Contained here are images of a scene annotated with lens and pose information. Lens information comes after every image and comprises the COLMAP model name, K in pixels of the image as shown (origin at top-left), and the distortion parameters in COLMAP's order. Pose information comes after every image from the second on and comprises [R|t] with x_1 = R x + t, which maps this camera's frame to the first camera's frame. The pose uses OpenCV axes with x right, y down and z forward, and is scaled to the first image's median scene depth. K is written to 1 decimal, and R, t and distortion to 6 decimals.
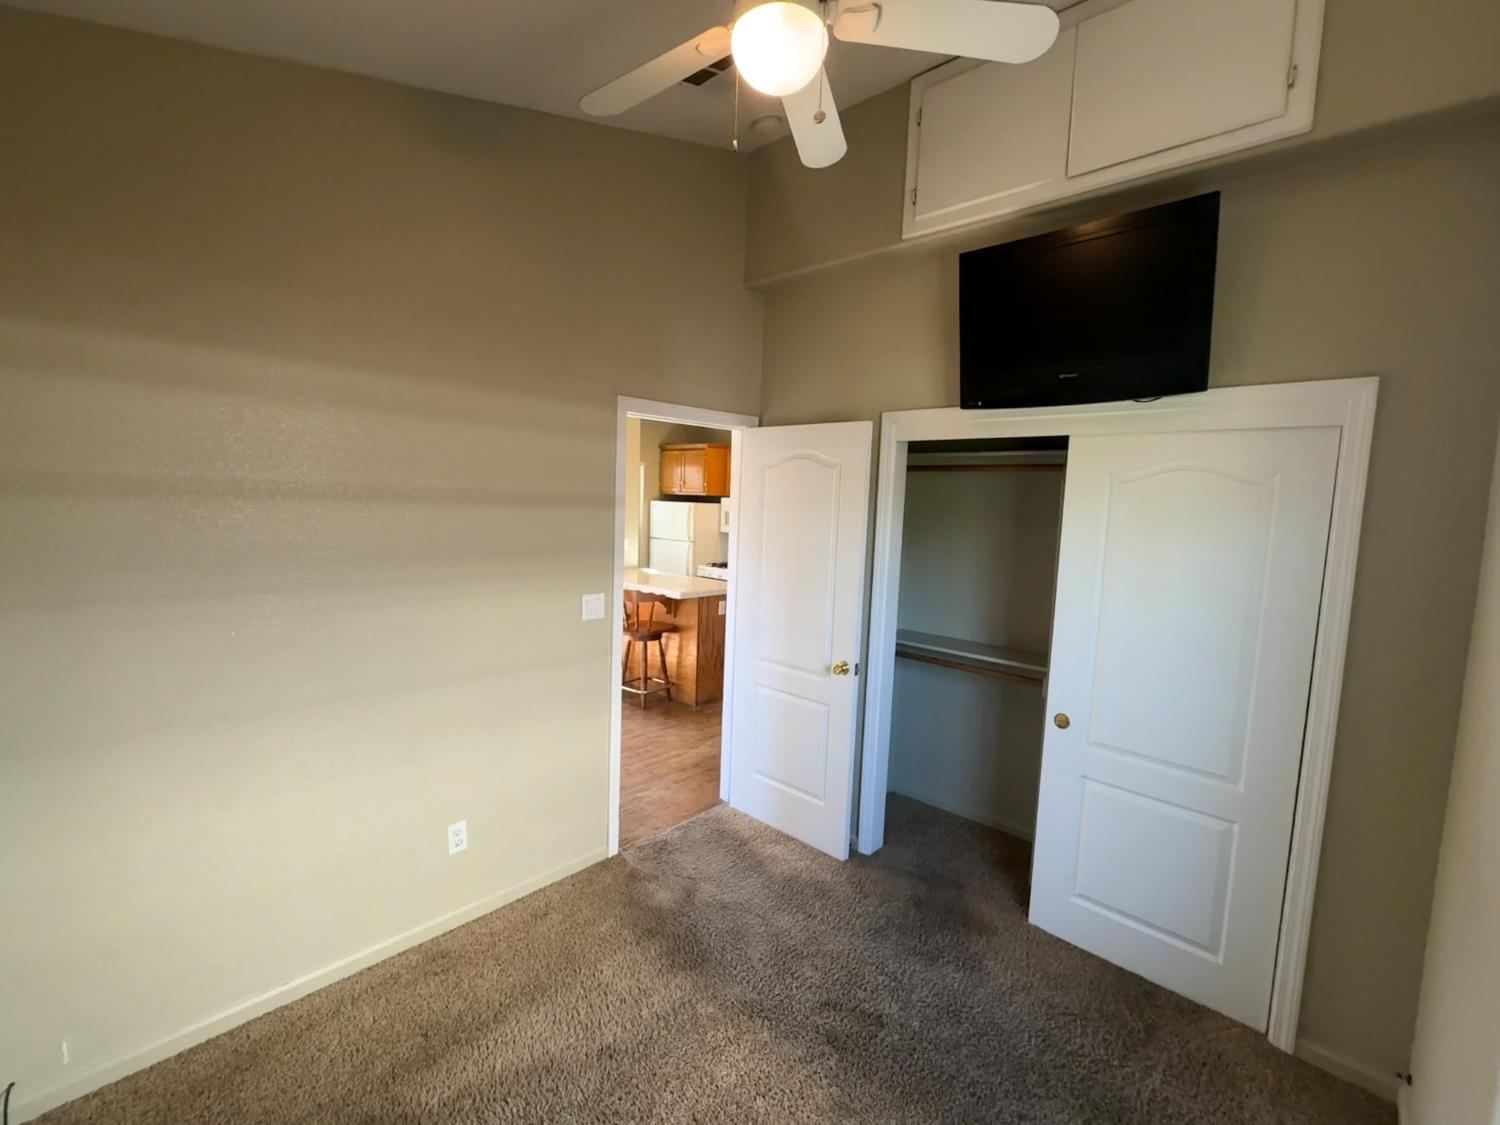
lens RADIAL K [[657.9, 0, 749.5], [0, 657.9, 559.2], [0, 0, 1]] dist [0.000696, -0.000233]
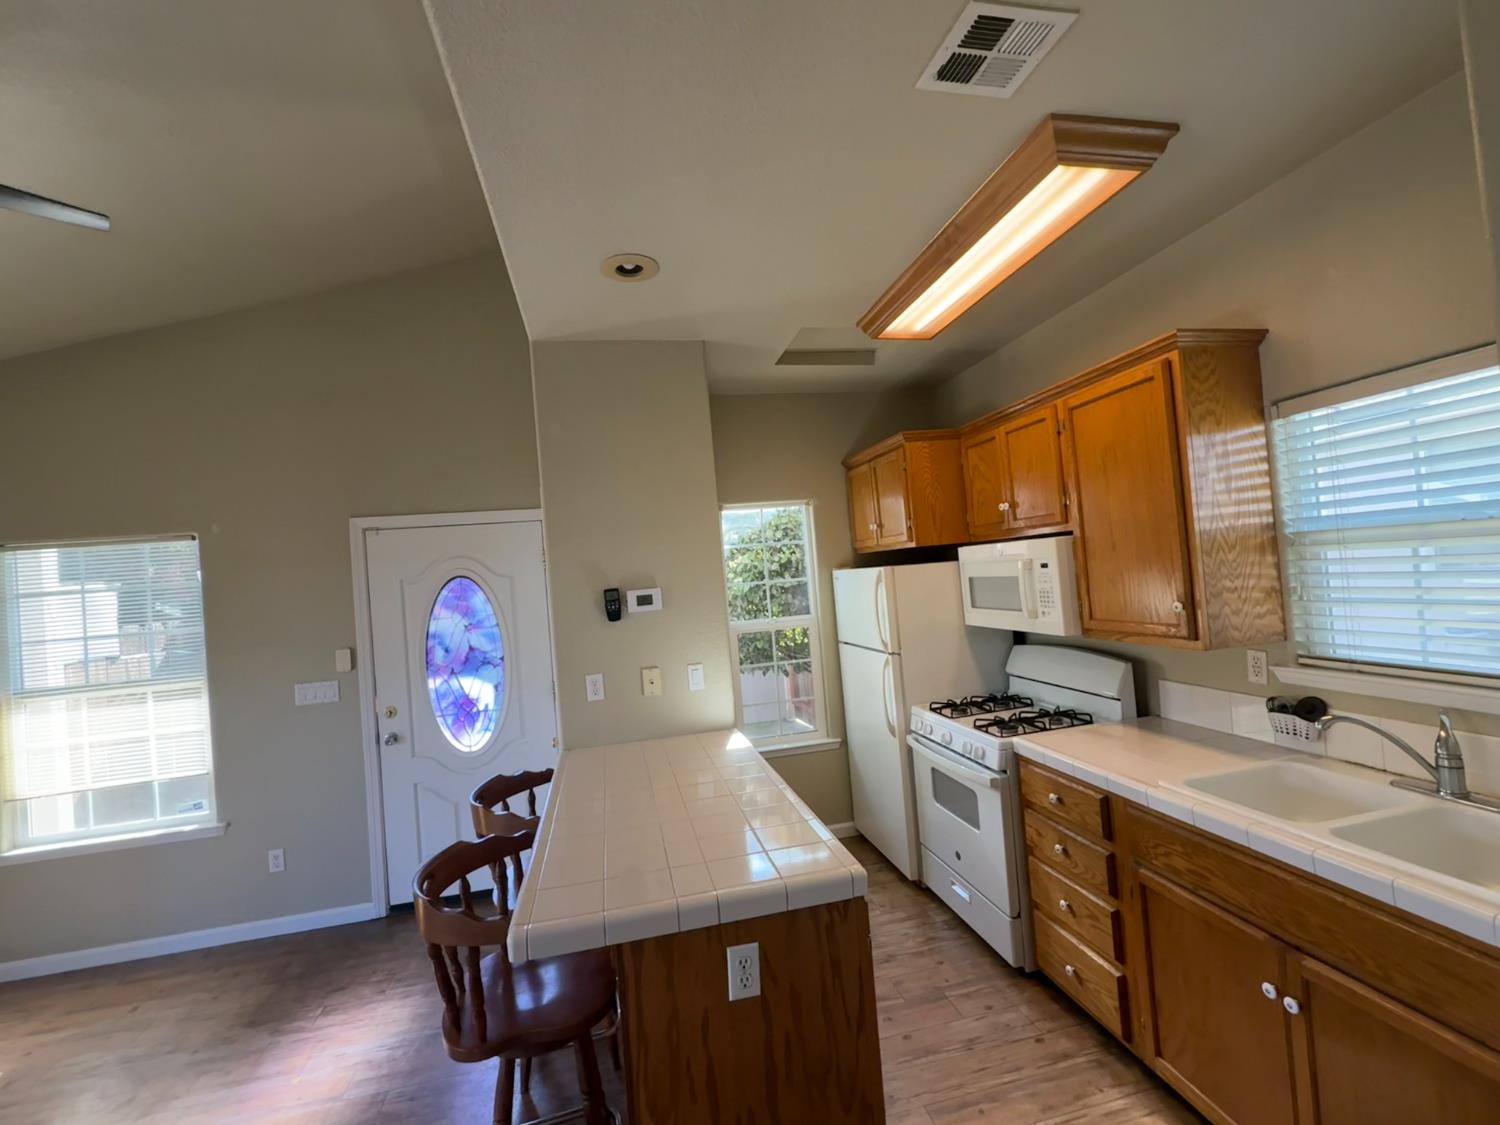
lens RADIAL K [[657.9, 0, 749.5], [0, 657.9, 559.2], [0, 0, 1]] dist [0.000696, -0.000233]
pose [[0.815385, -0.112759, -0.567831, 0.092876], [0.053142, 0.991285, -0.120538, -0.040728], [0.576475, 0.068109, 0.814272, 0.568573]]
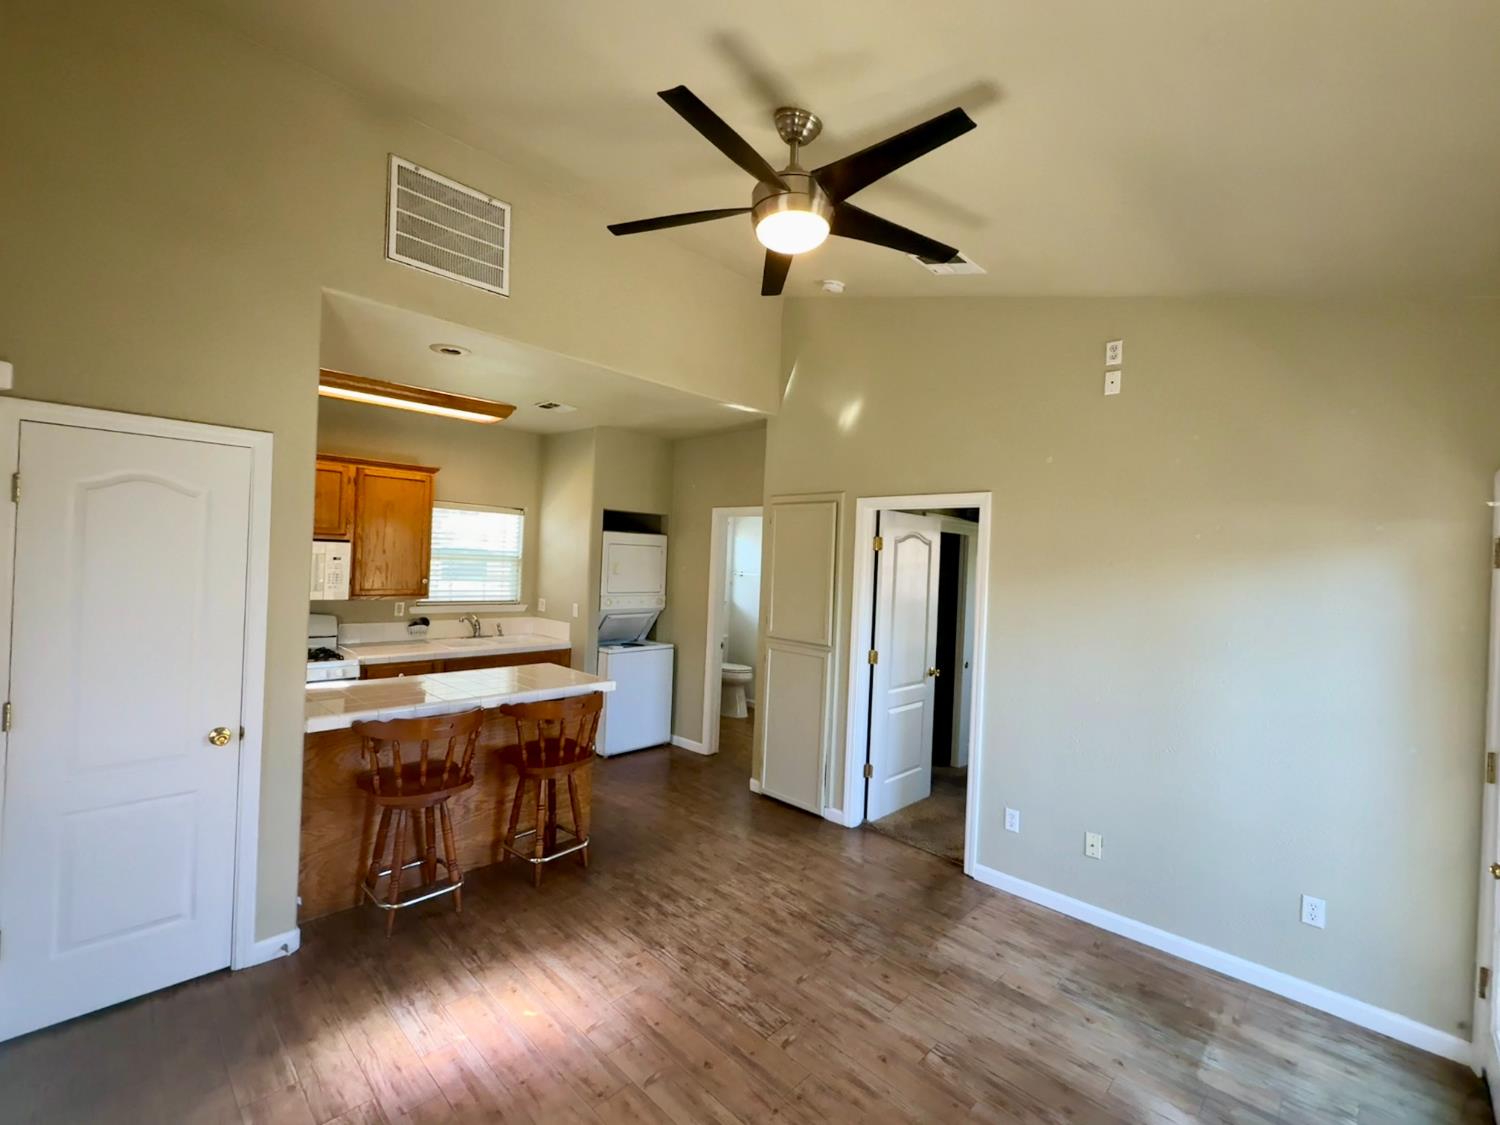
lens RADIAL K [[657.9, 0, 749.5], [0, 657.9, 559.2], [0, 0, 1]] dist [0.000696, -0.000233]
pose [[0.021542, -0.031499, 0.999272, -0.575683], [0.057702, 0.997877, 0.030211, -0.067699], [-0.998101, 0.057009, 0.023314, 0.562171]]
